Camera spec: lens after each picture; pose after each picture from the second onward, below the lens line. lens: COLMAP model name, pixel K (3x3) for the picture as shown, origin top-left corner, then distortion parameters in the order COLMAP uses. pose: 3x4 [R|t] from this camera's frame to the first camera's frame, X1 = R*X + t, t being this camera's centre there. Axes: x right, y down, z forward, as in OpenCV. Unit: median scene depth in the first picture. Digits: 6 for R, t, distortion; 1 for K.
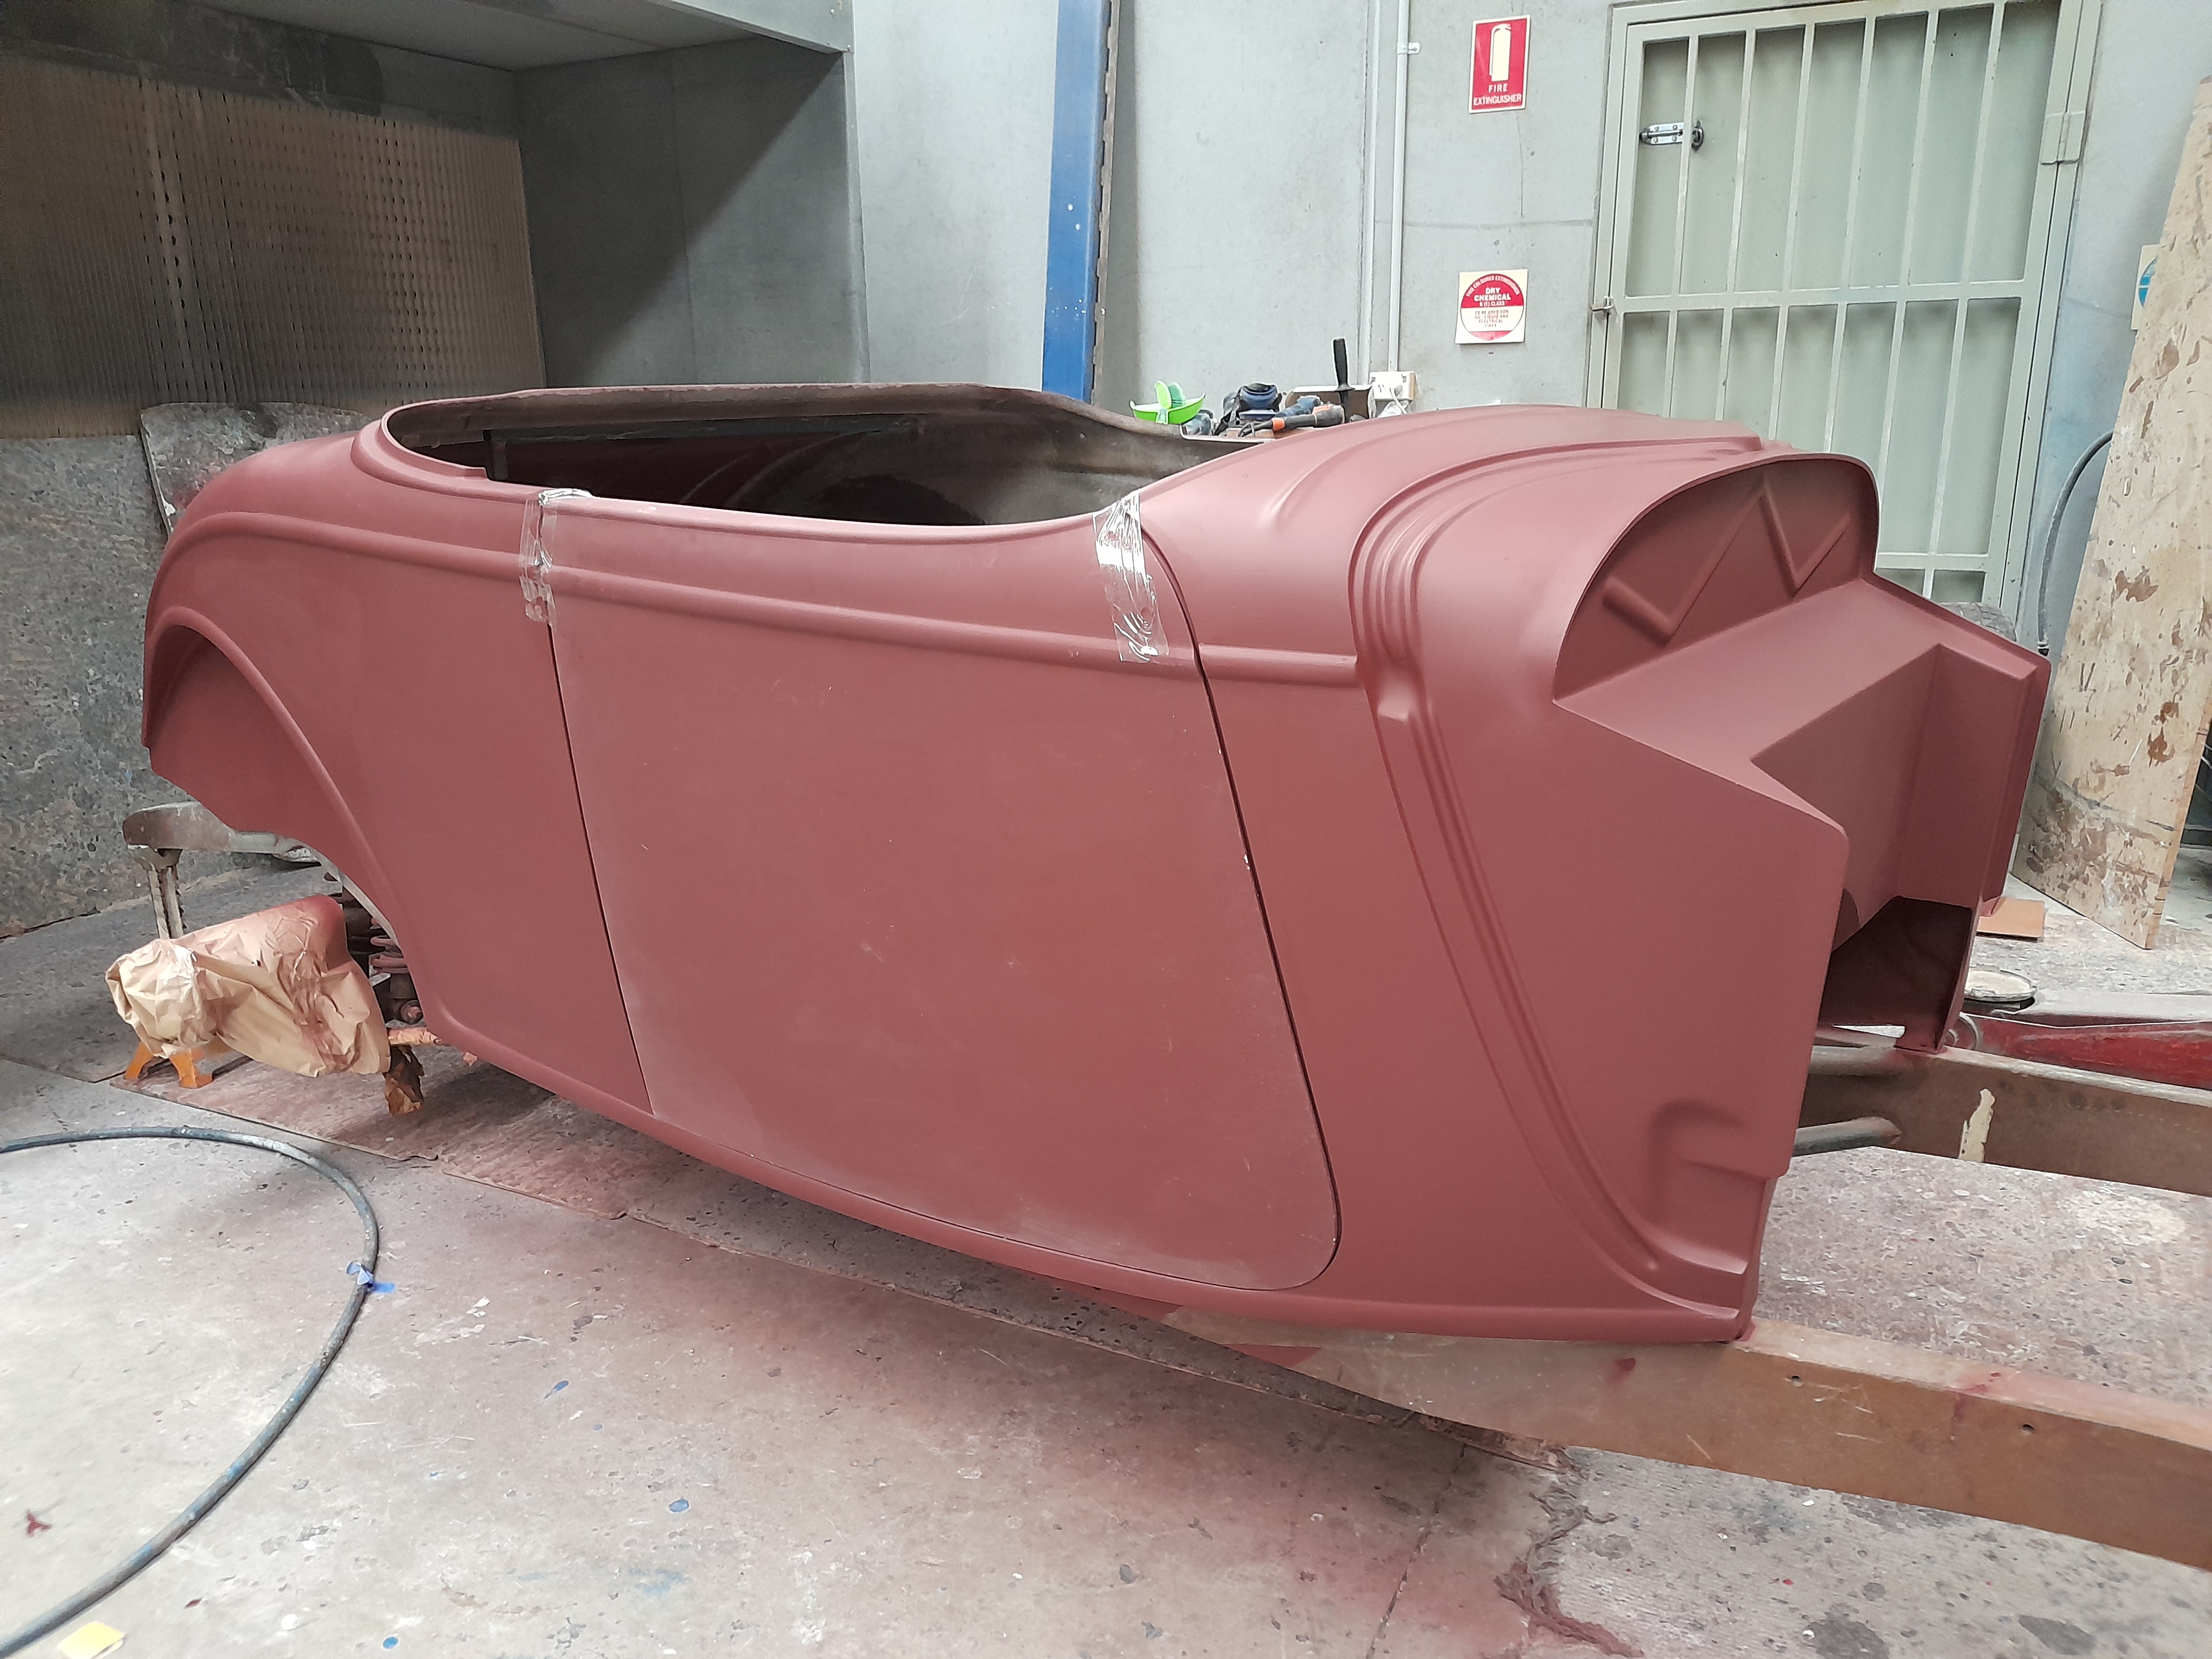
lens RADIAL K [[1604.2, 0, 1115.6], [0, 1604.2, 829.4], [0, 0, 1]] dist [0.007659, -0.003605]
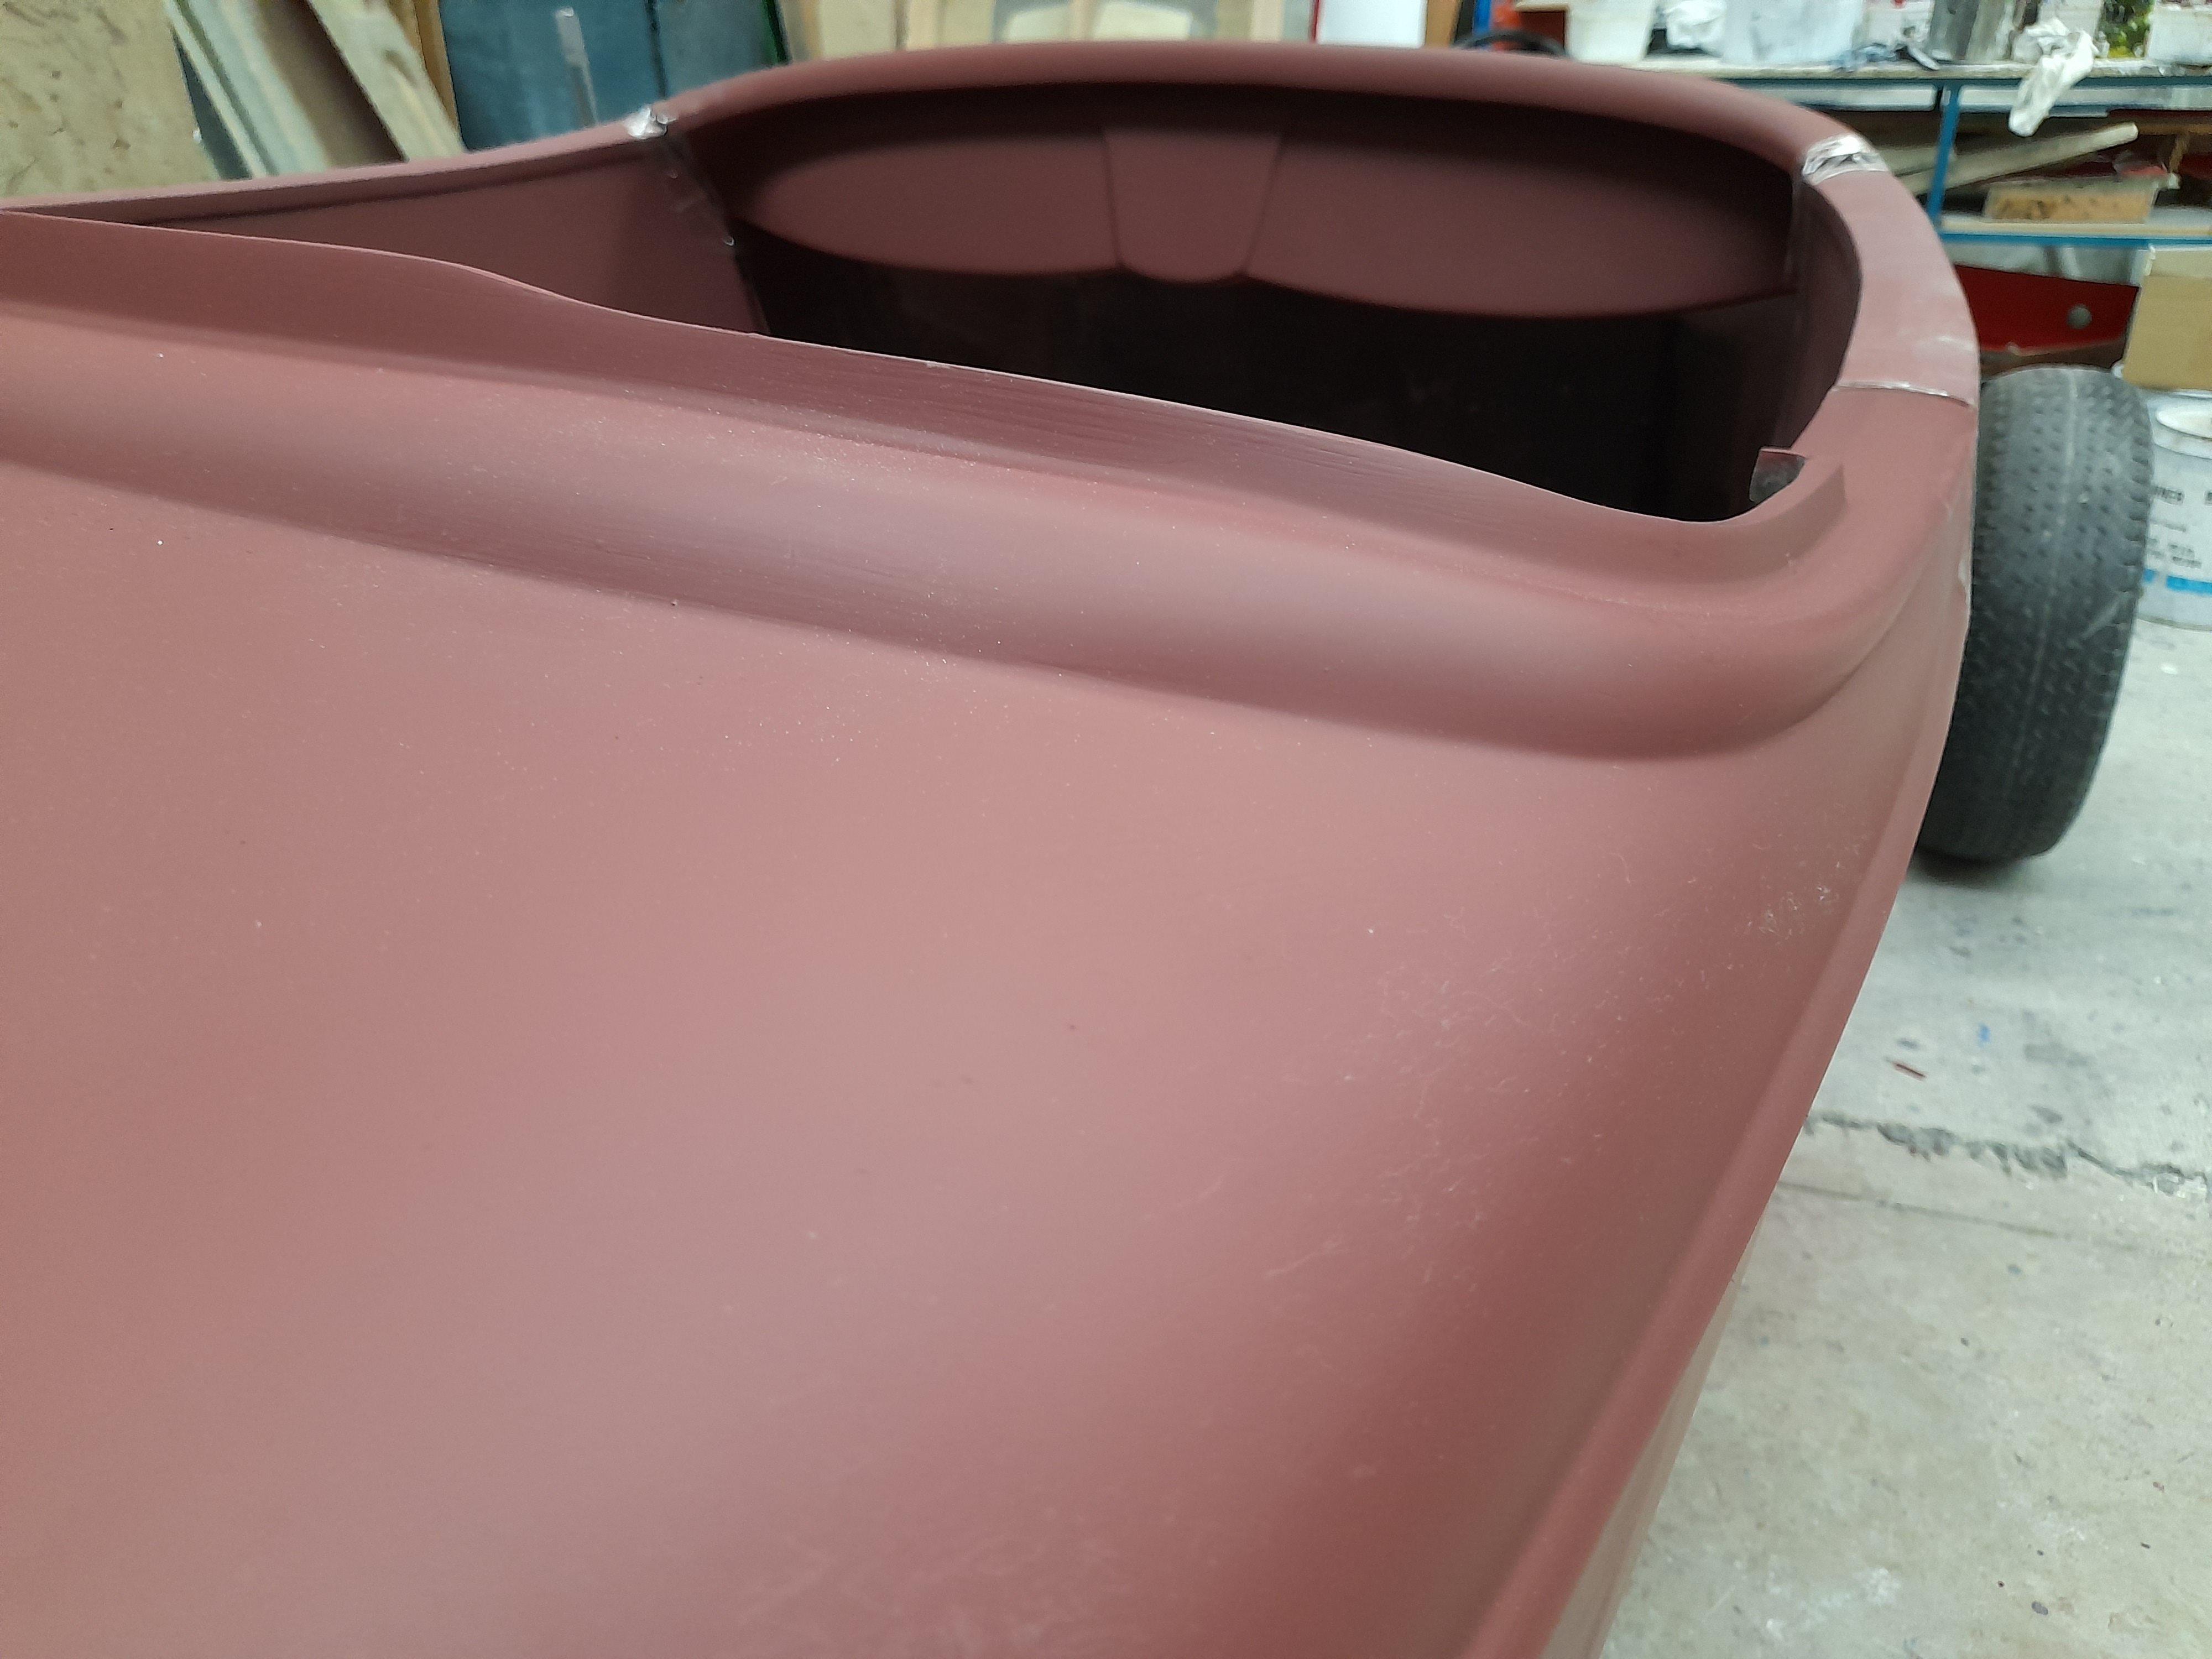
lens RADIAL K [[1627.7, 0, 1106.9], [0, 1627.7, 845.0], [0, 0, 1]] dist [-0.009231, 0.003728]
pose [[-0.123114, -0.473926, 0.871915, -0.313302], [0.296661, 0.820848, 0.488058, -0.163992], [-0.947014, 0.318751, 0.039538, 0.544892]]
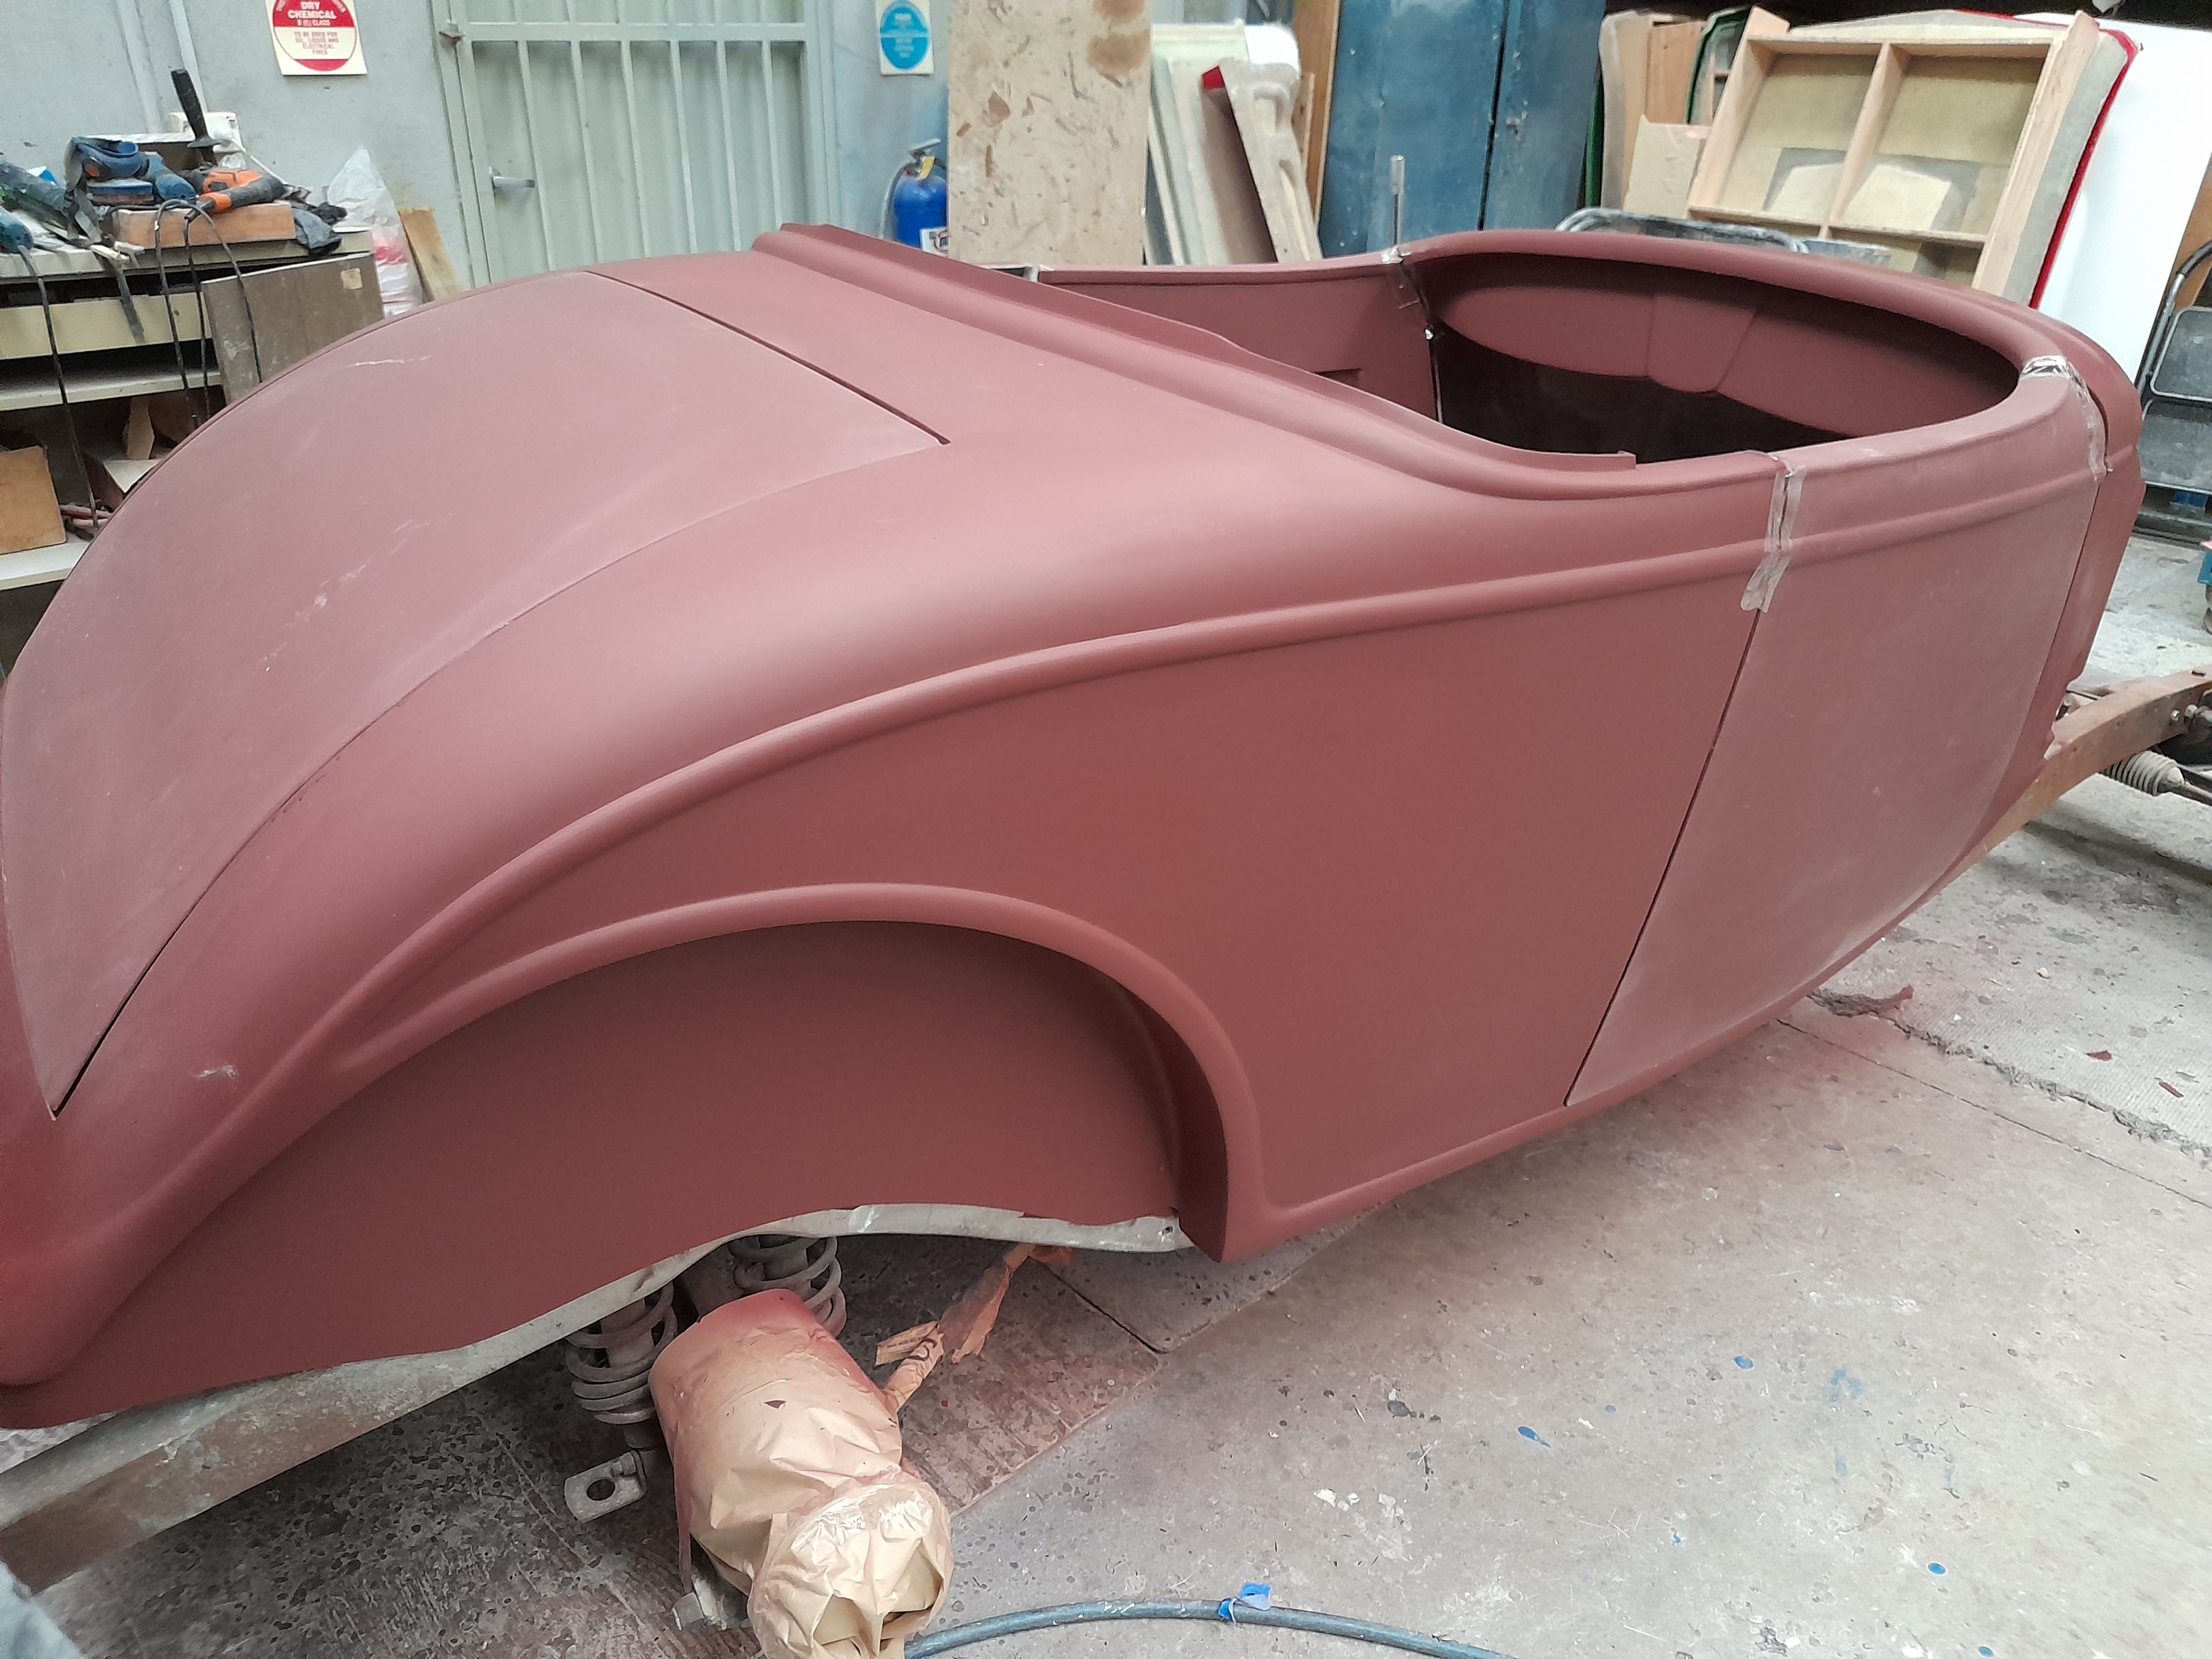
lens RADIAL K [[1604.2, 0, 1115.6], [0, 1604.2, 829.4], [0, 0, 1]] dist [0.007659, -0.003605]
pose [[0.356955, -0.400243, 0.844031, -0.590438], [0.229282, 0.913456, 0.336197, -0.183279], [-0.905546, 0.073514, 0.417831, 0.445677]]
